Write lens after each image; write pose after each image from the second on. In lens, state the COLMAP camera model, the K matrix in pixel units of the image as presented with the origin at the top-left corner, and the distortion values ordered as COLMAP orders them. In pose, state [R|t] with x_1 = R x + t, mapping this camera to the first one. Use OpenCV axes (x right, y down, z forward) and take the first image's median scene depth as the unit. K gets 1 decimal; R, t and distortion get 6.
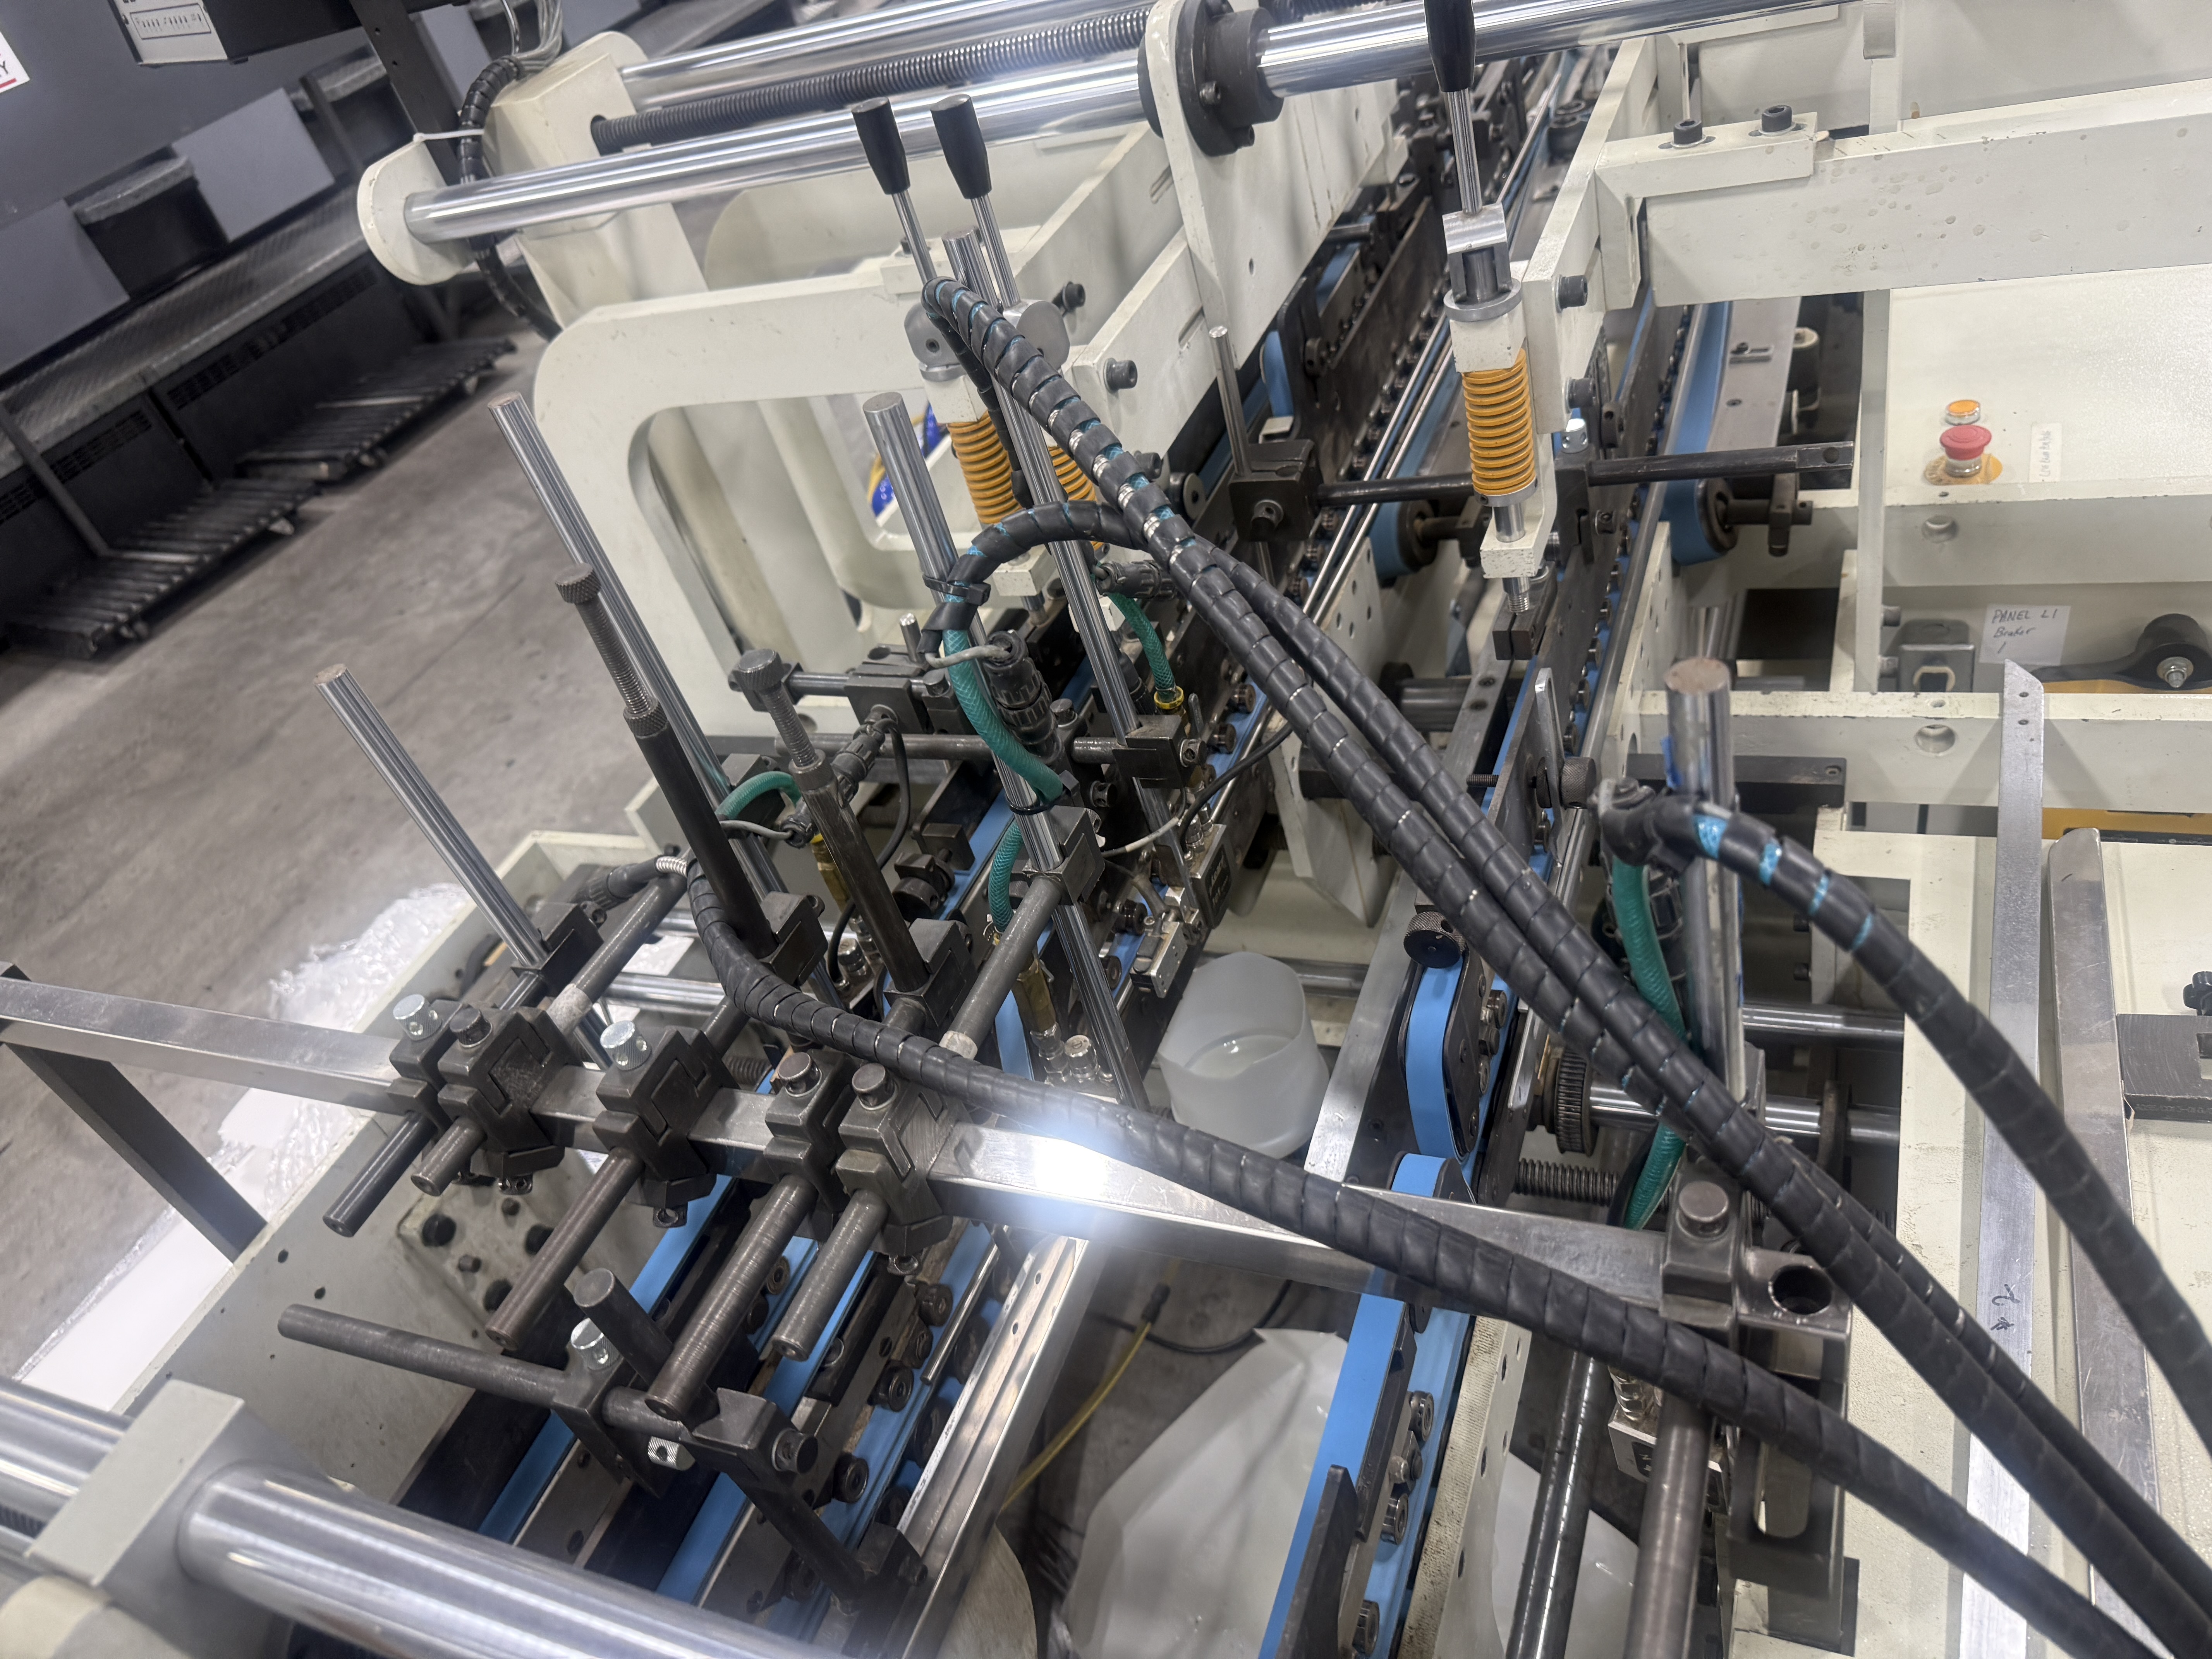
lens RADIAL K [[1579.3, 0, 1106.0], [0, 1579.3, 829.5], [0, 0, 1]] dist [0.006499, -0.003814]
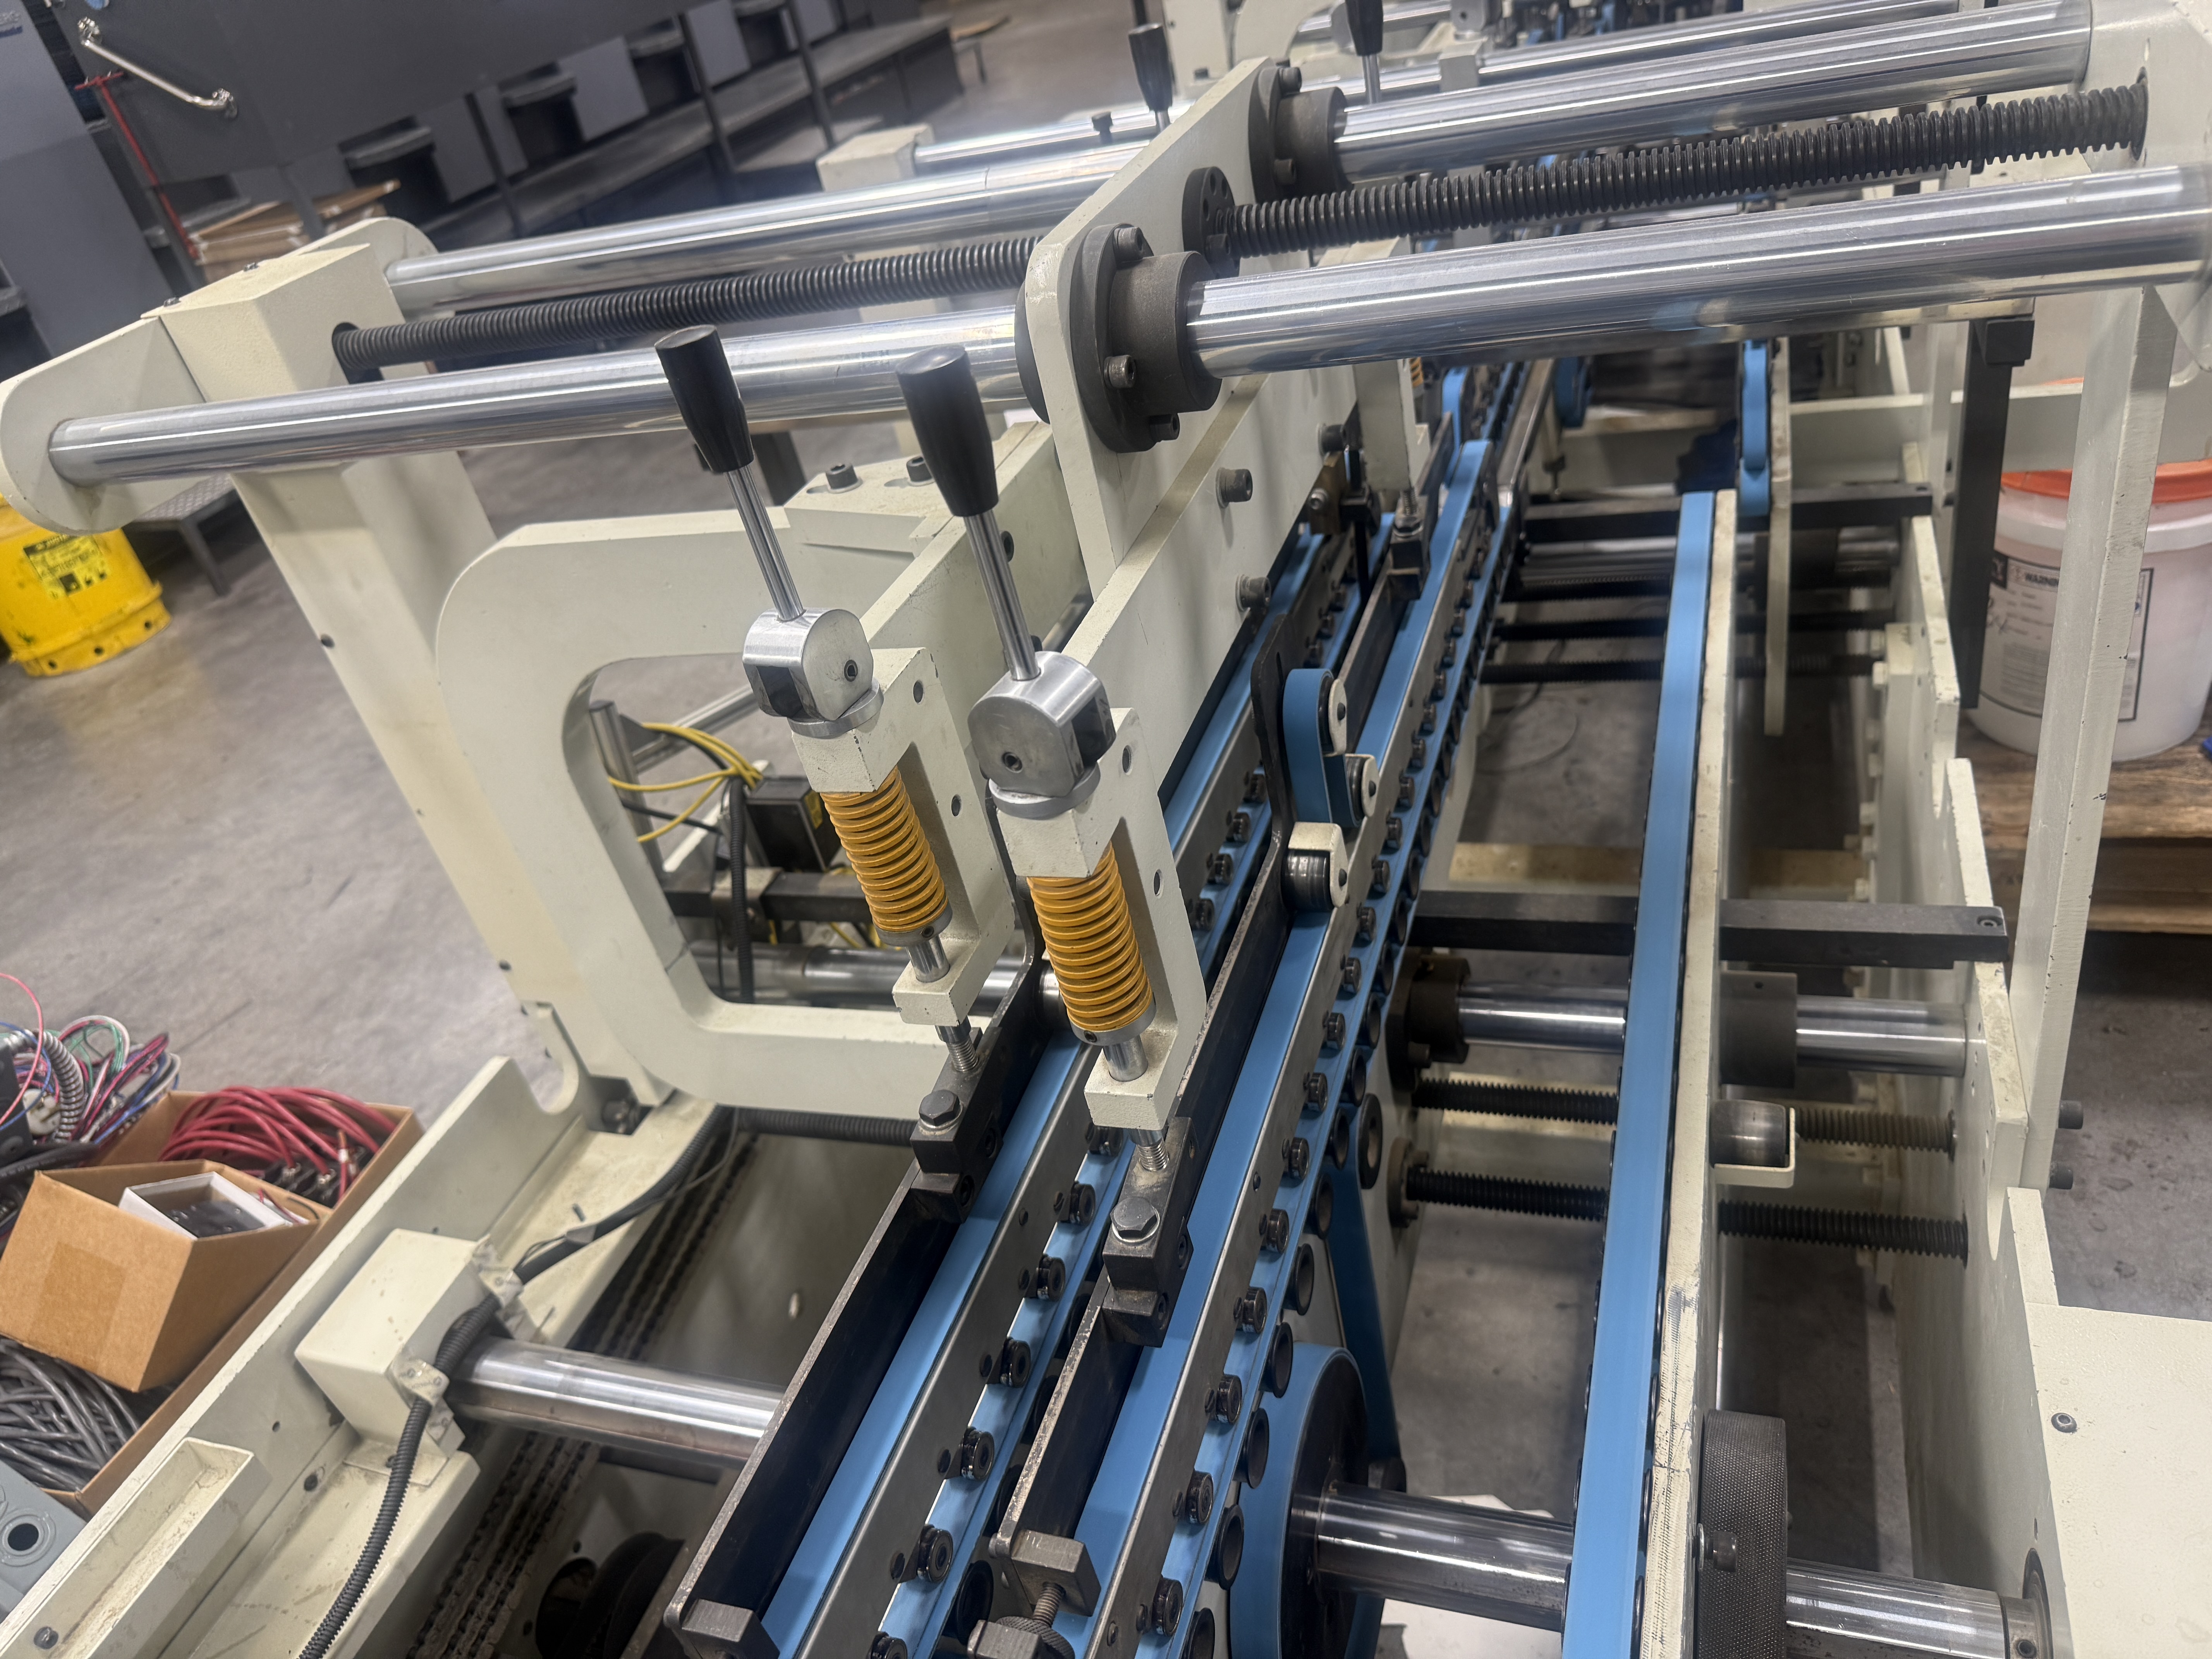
lens RADIAL K [[1611.5, 0, 1106.0], [0, 1611.5, 829.5], [0, 0, 1]] dist [0.002624, -0.012237]
pose [[0.995896, 0.034958, 0.083480, -0.253642], [-0.025792, 0.993766, -0.108463, 0.412035], [-0.086751, 0.105865, 0.990589, -0.385919]]
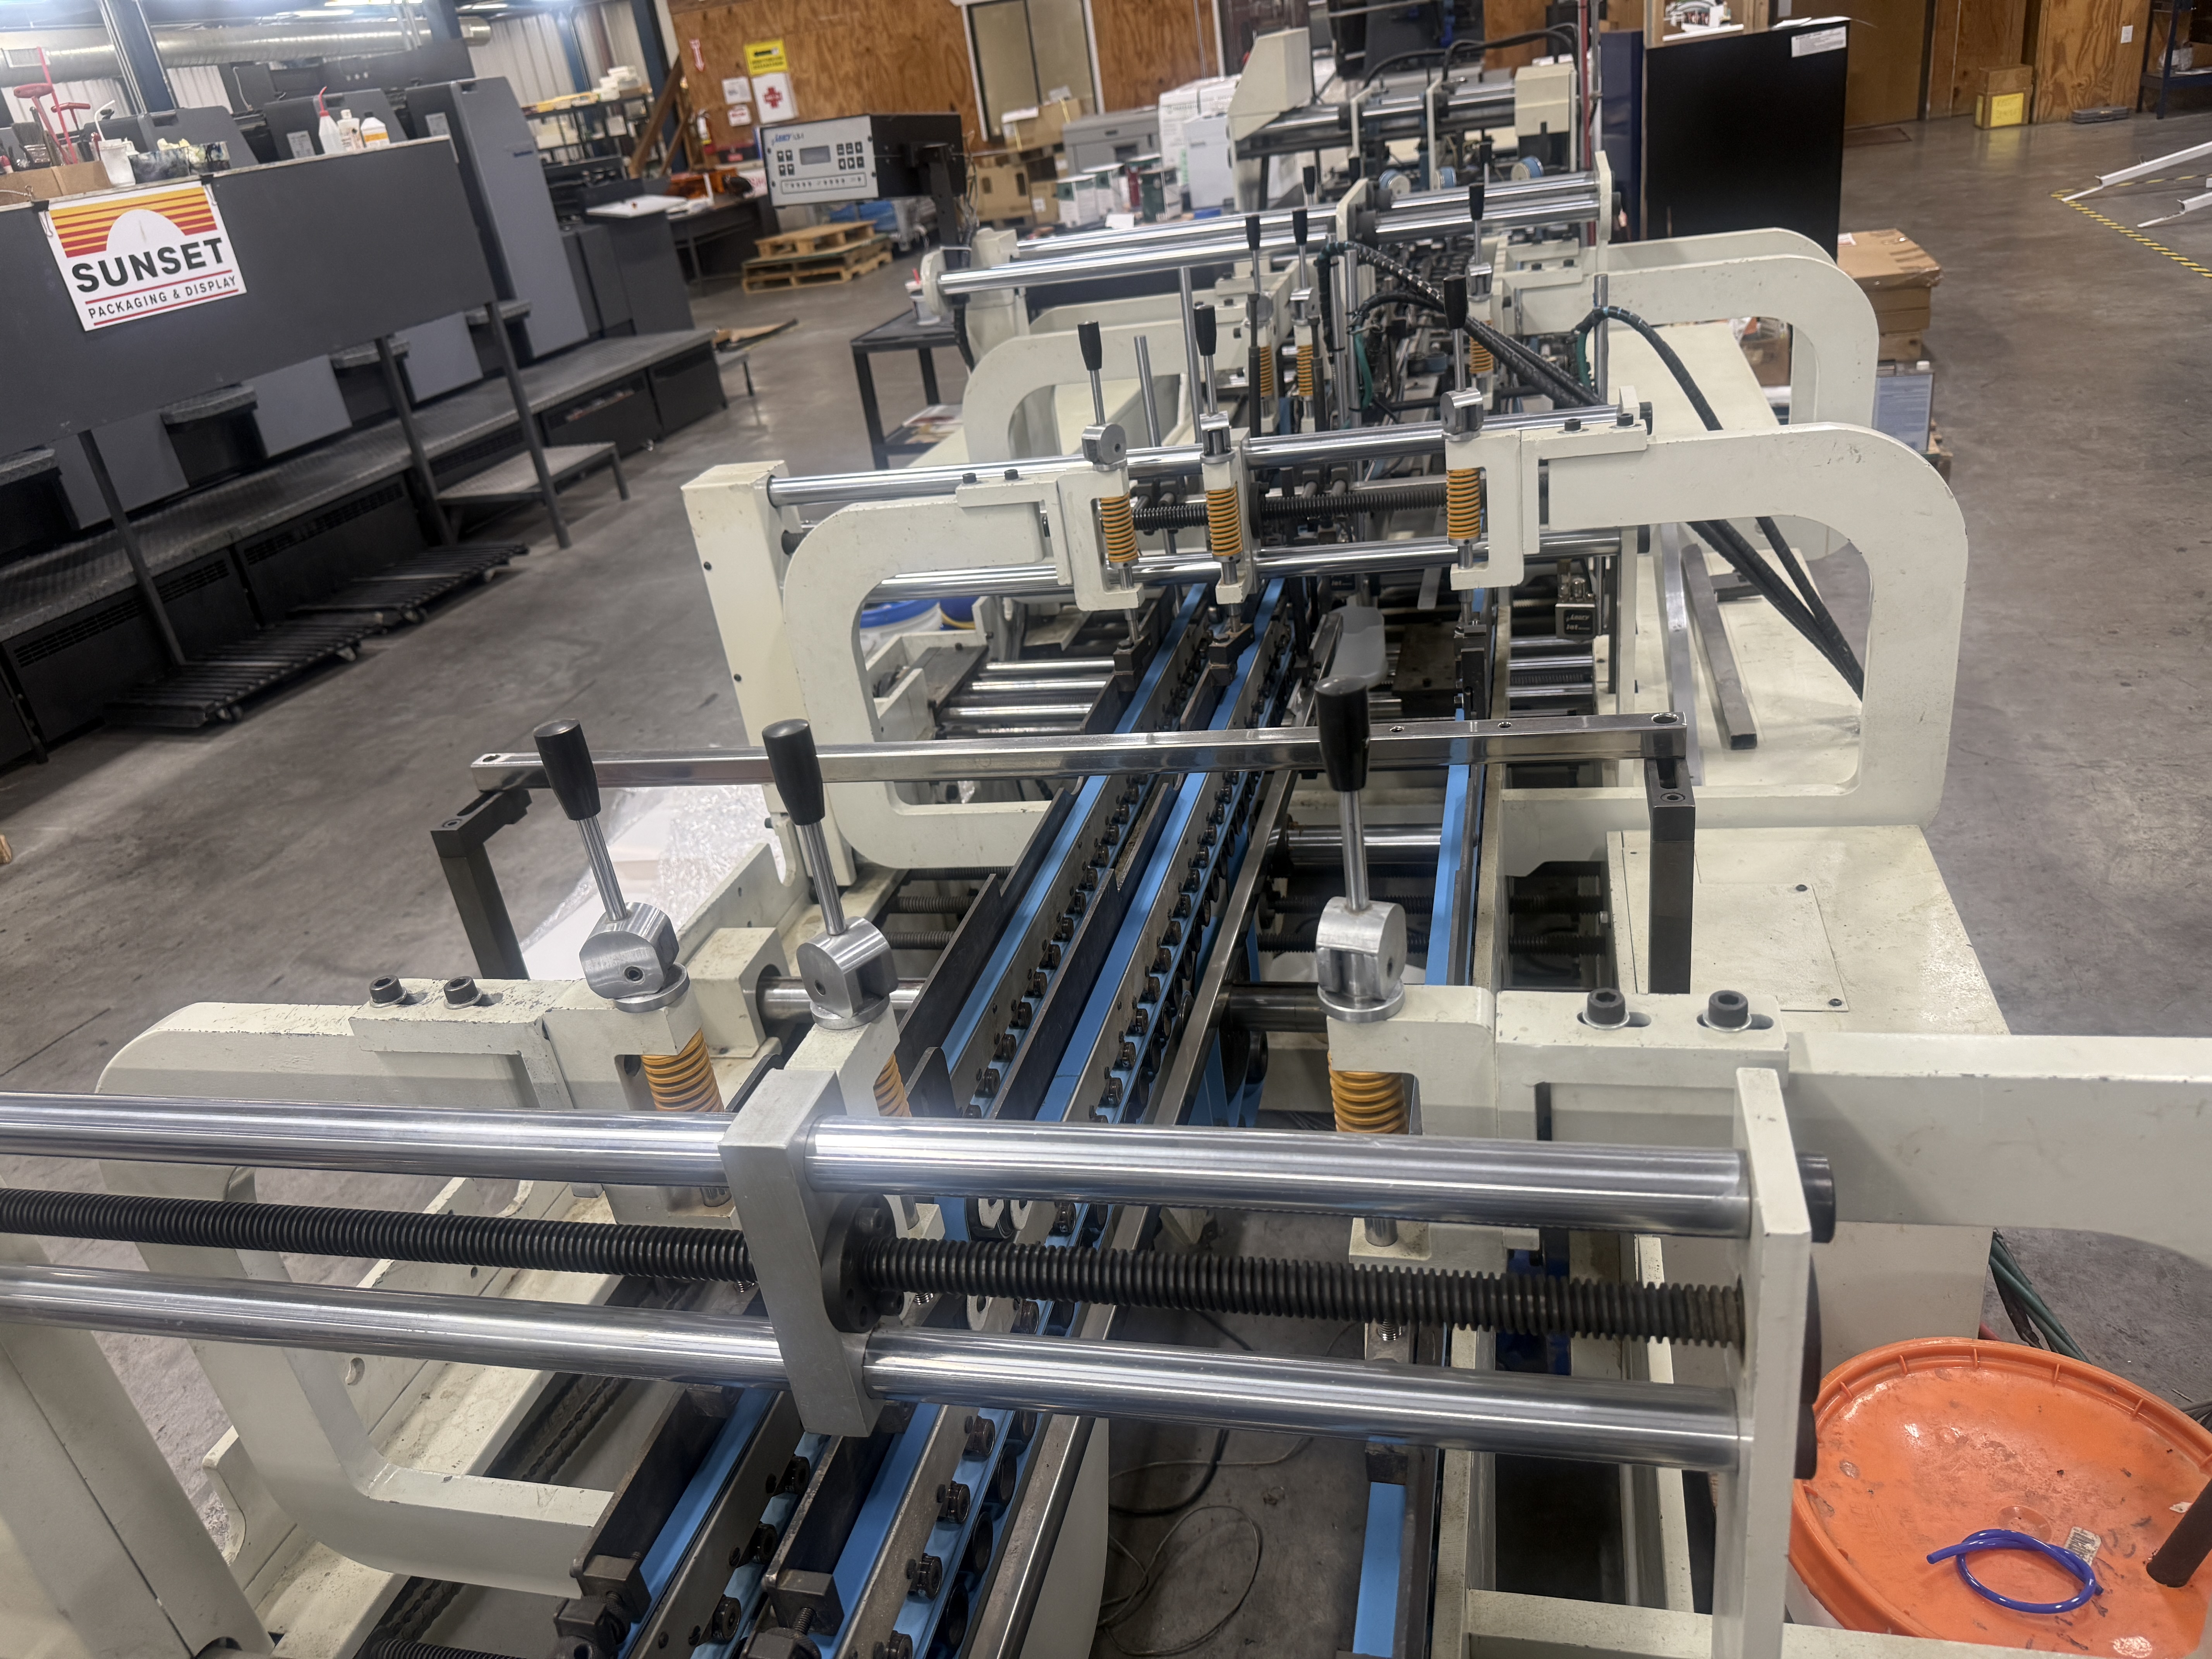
lens RADIAL K [[1611.5, 0, 1106.0], [0, 1611.5, 829.5], [0, 0, 1]] dist [0.002624, -0.012237]
pose [[0.982363, 0.059120, 0.177392, -0.158069], [-0.012795, 0.967731, -0.251662, 0.239713], [-0.186546, 0.244954, 0.951419, -0.248772]]
